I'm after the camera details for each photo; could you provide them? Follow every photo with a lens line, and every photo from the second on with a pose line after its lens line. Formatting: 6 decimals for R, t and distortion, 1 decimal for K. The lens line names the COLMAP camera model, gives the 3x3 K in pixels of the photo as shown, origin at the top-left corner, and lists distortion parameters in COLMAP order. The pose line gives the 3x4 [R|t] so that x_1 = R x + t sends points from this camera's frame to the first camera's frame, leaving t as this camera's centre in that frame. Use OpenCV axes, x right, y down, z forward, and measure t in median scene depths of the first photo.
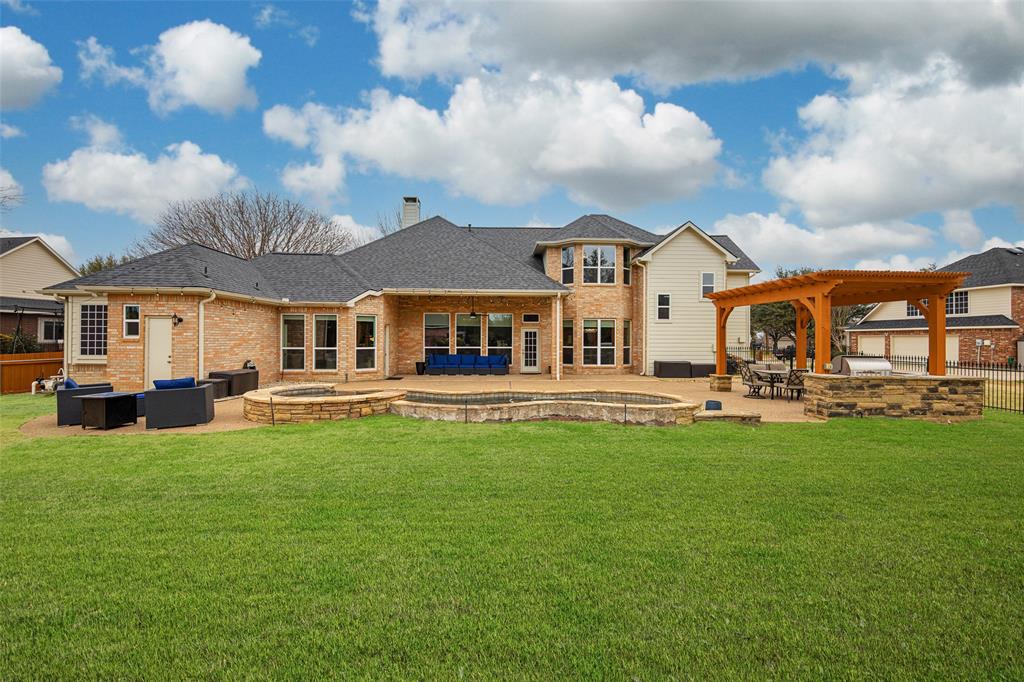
lens RADIAL K [[750.5, 0, 544.4], [0, 750.5, 353.4], [0, 0, 1]] dist [-0.003286, -0.000716]
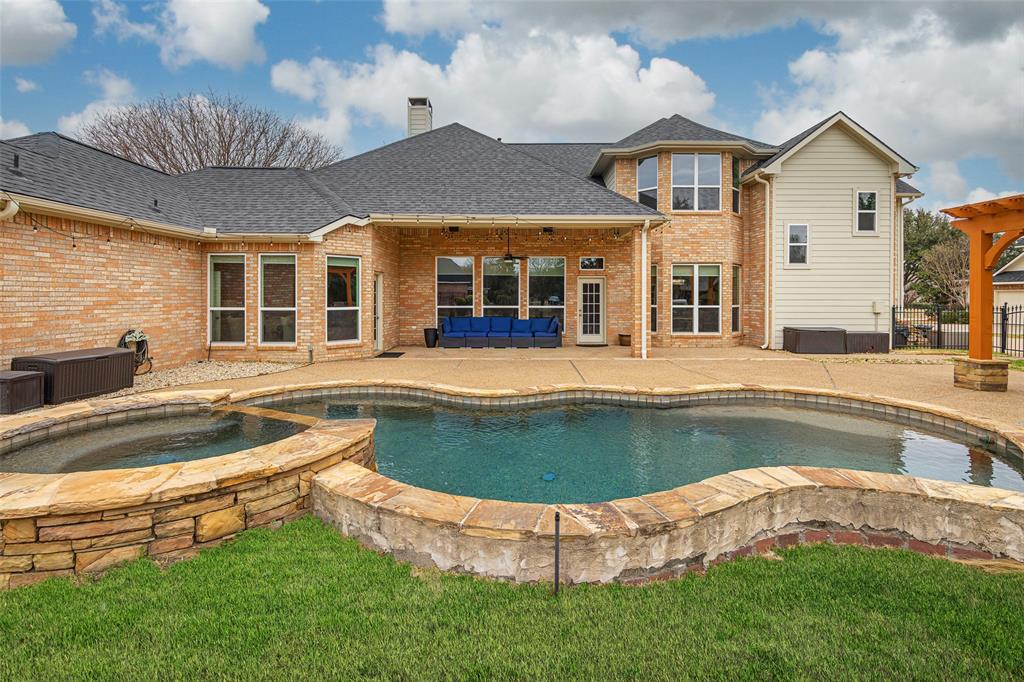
lens RADIAL K [[850.2, 0, 512.0], [0, 850.2, 341.0], [0, 0, 1]] dist [0.001208, -0.001157]
pose [[0.997073, 0.002218, -0.076430, -0.033180], [0.000361, 0.999432, 0.033709, -0.002940], [0.076461, -0.033638, 0.996505, 0.238146]]
